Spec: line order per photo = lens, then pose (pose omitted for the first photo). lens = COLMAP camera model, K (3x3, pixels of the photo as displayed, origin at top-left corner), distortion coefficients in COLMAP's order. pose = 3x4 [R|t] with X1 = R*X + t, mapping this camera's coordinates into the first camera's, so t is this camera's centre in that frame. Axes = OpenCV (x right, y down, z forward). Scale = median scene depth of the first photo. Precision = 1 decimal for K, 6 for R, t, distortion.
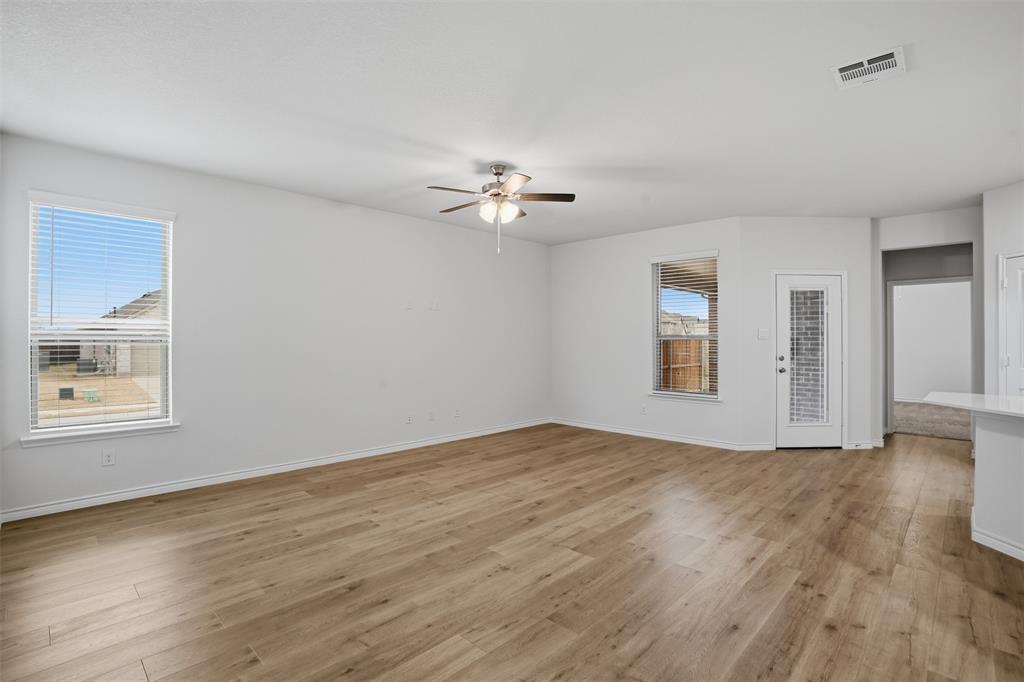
lens RADIAL K [[482.2, 0, 512.0], [0, 482.2, 341.0], [0, 0, 1]] dist [-0.077764, 0.023688]
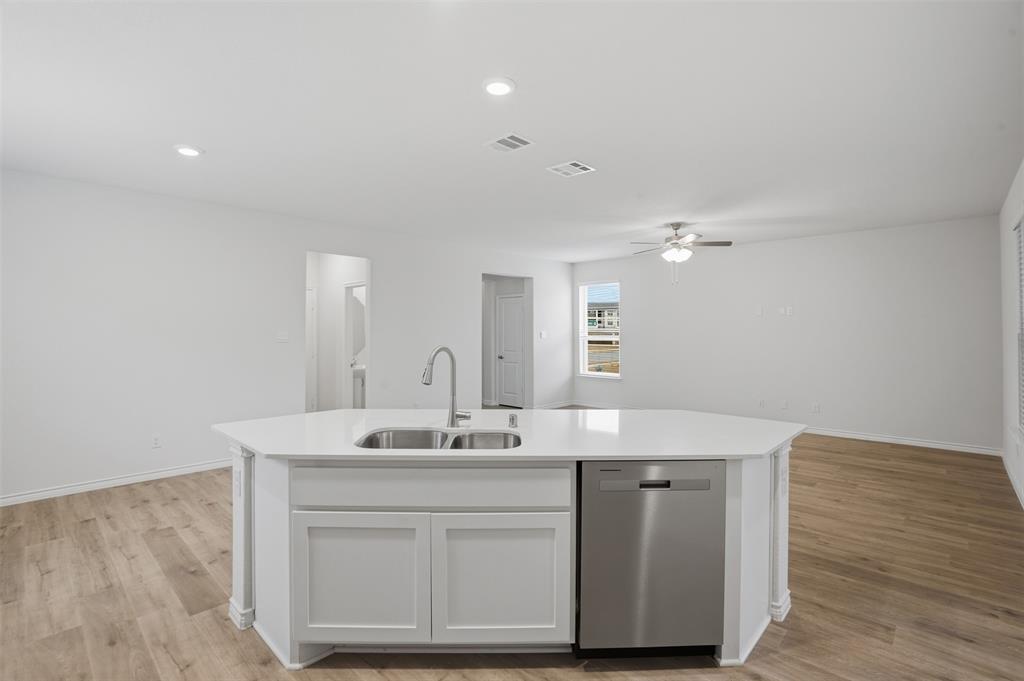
lens RADIAL K [[475.5, 0, 512.0], [0, 475.5, 340.5], [0, 0, 1]] dist [-0.066684, 0.021953]
pose [[0.023487, 0.015925, -0.999597, 1.862786], [-0.006050, 0.999857, 0.015787, -0.034388], [0.999706, 0.005677, 0.023580, 0.605336]]
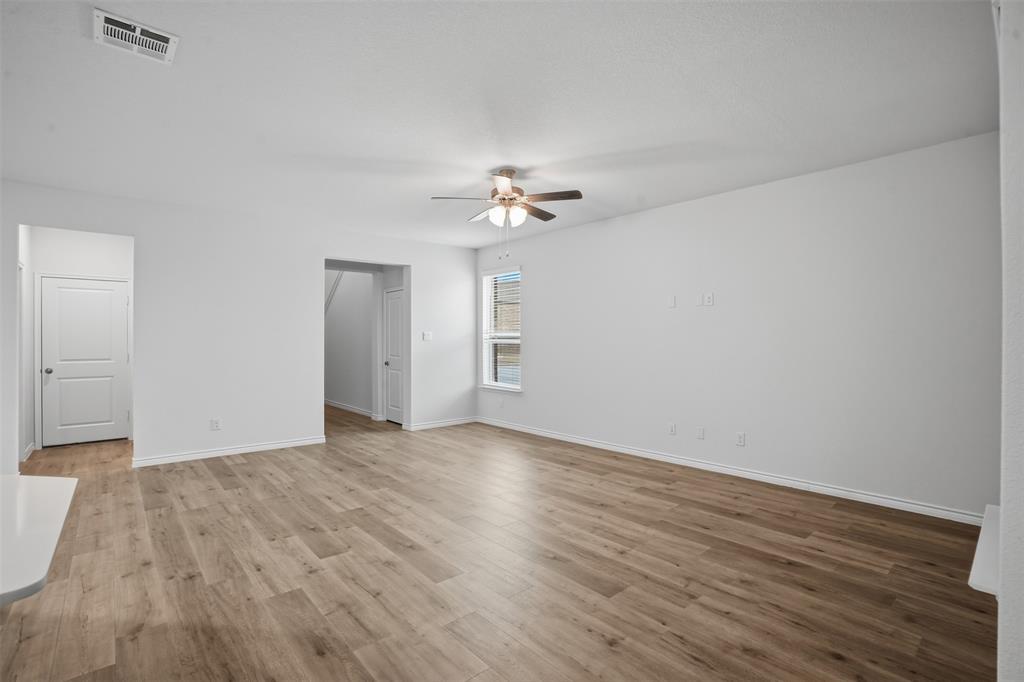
lens RADIAL K [[475.5, 0, 512.0], [0, 475.5, 341.0], [0, 0, 1]] dist [-0.066684, 0.021953]
pose [[-0.069900, 0.002254, -0.997551, 1.292203], [-0.004476, 0.999987, 0.002573, -0.007928], [0.997544, 0.004645, -0.069889, 1.435407]]
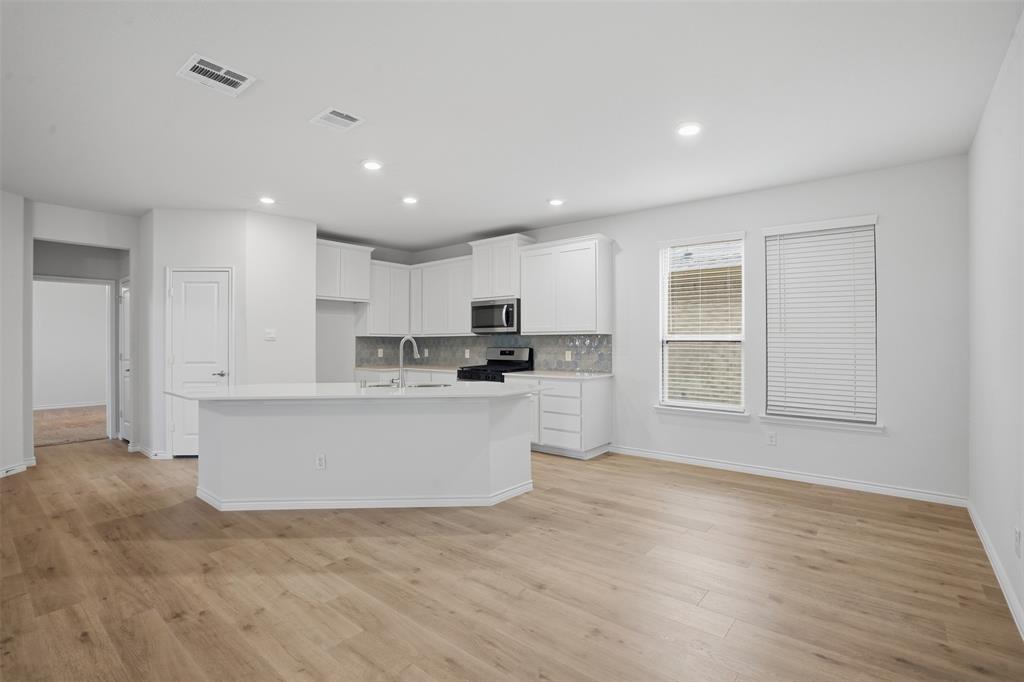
lens RADIAL K [[475.5, 0, 512.0], [0, 475.5, 341.0], [0, 0, 1]] dist [-0.066684, 0.021953]
pose [[-0.097598, 0.000738, 0.995226, -0.242329], [0.005067, 0.999987, -0.000244, 0.001699], [-0.995213, 0.005019, -0.097601, 0.353002]]
